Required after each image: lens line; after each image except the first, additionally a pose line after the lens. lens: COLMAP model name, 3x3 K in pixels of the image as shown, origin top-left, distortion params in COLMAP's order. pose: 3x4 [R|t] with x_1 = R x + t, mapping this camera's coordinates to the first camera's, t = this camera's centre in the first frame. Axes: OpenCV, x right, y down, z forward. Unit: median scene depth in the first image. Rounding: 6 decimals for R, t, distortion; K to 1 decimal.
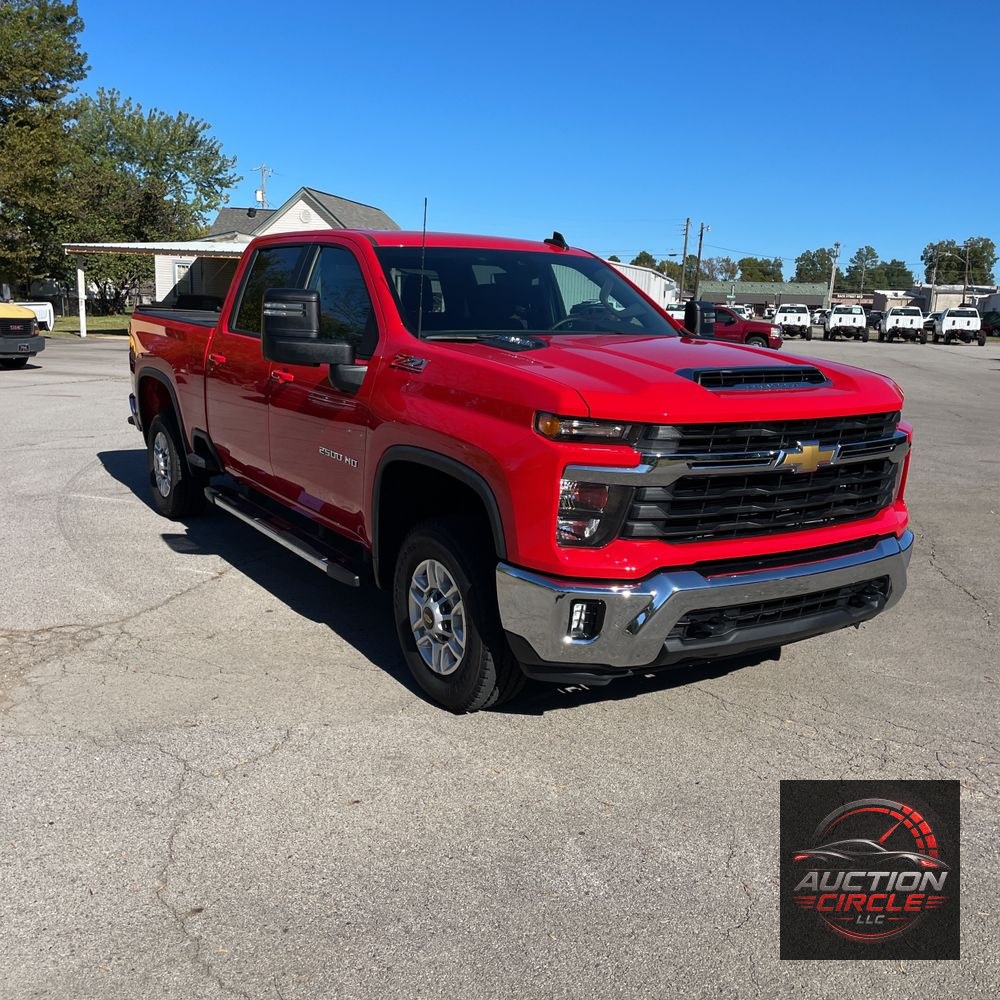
lens RADIAL K [[1022.3, 0, 500.0], [0, 1022.3, 500.0], [0, 0, 1]] dist [0.131772, -0.190967]
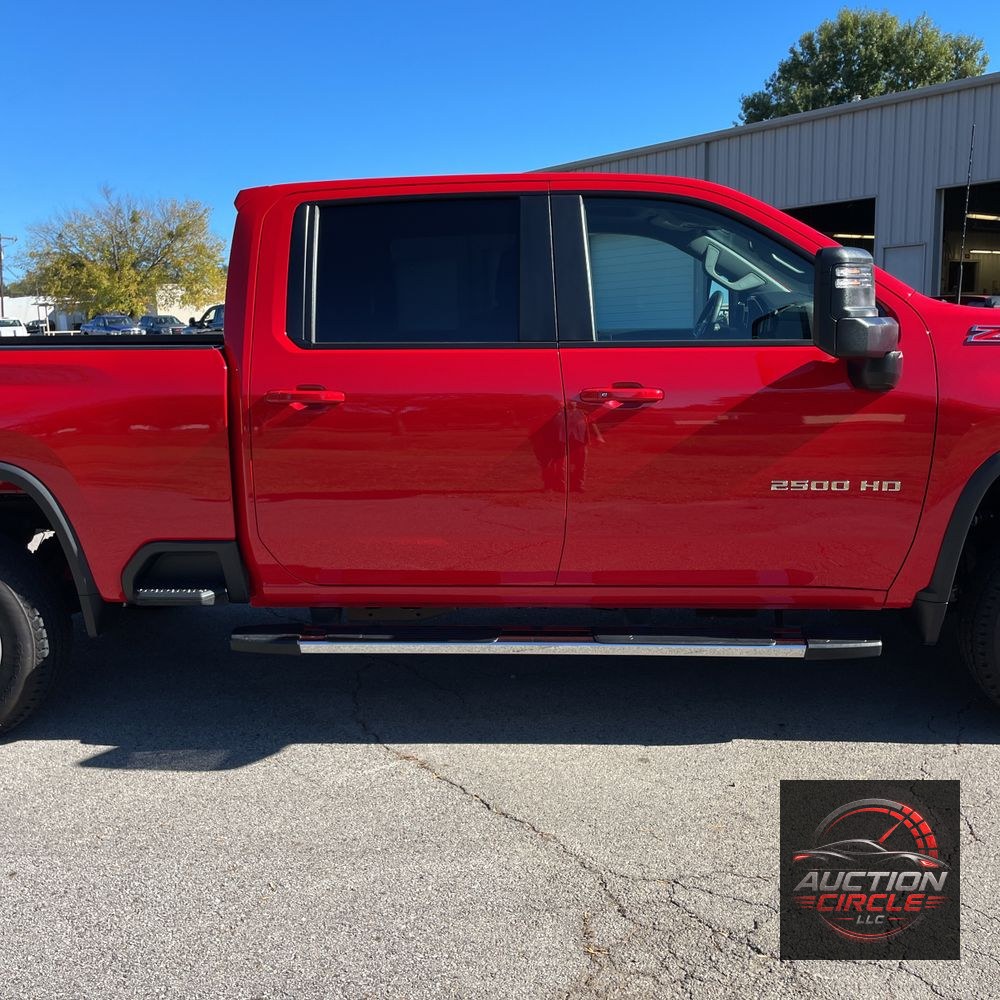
lens RADIAL K [[1051.2, 0, 487.5], [0, 1051.2, 523.0], [0, 0, 1]] dist [0.118456, -0.201187]
pose [[0.585382, -0.195140, 0.786924, -0.834641], [0.197364, 0.975703, 0.095137, -0.128181], [-0.786369, 0.099619, 0.609672, 0.707737]]
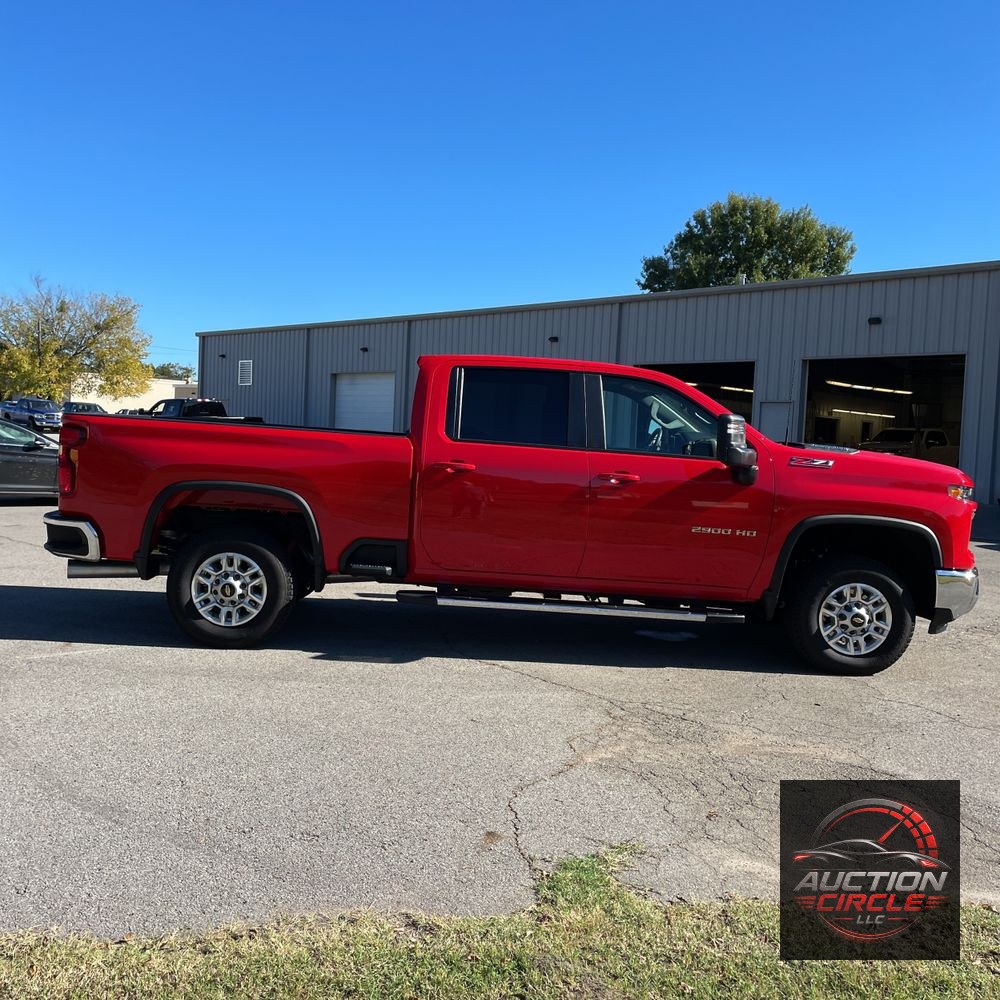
lens RADIAL K [[1022.3, 0, 500.0], [0, 1022.3, 500.0], [0, 0, 1]] dist [0.131772, -0.190967]
pose [[0.502804, -0.052786, 0.862787, -1.427846], [0.126329, 0.991904, -0.012934, -0.100222], [-0.855120, 0.115499, 0.505401, 0.524997]]
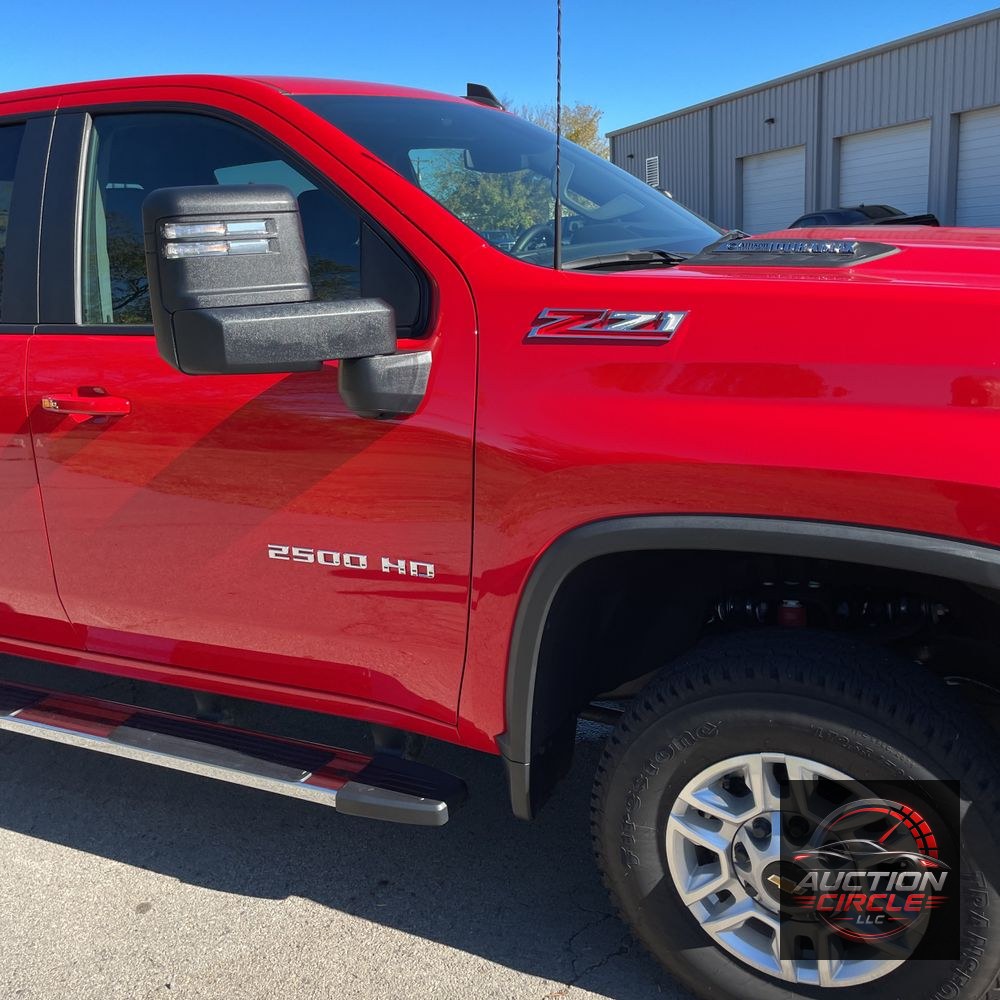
lens RADIAL K [[1022.3, 0, 500.0], [0, 1022.3, 500.0], [0, 0, 1]] dist [0.131772, -0.190967]
pose [[0.857519, -0.200584, 0.473737, -0.293806], [0.179321, 0.979647, 0.090197, -0.092922], [-0.482187, 0.007605, 0.876035, 0.544837]]
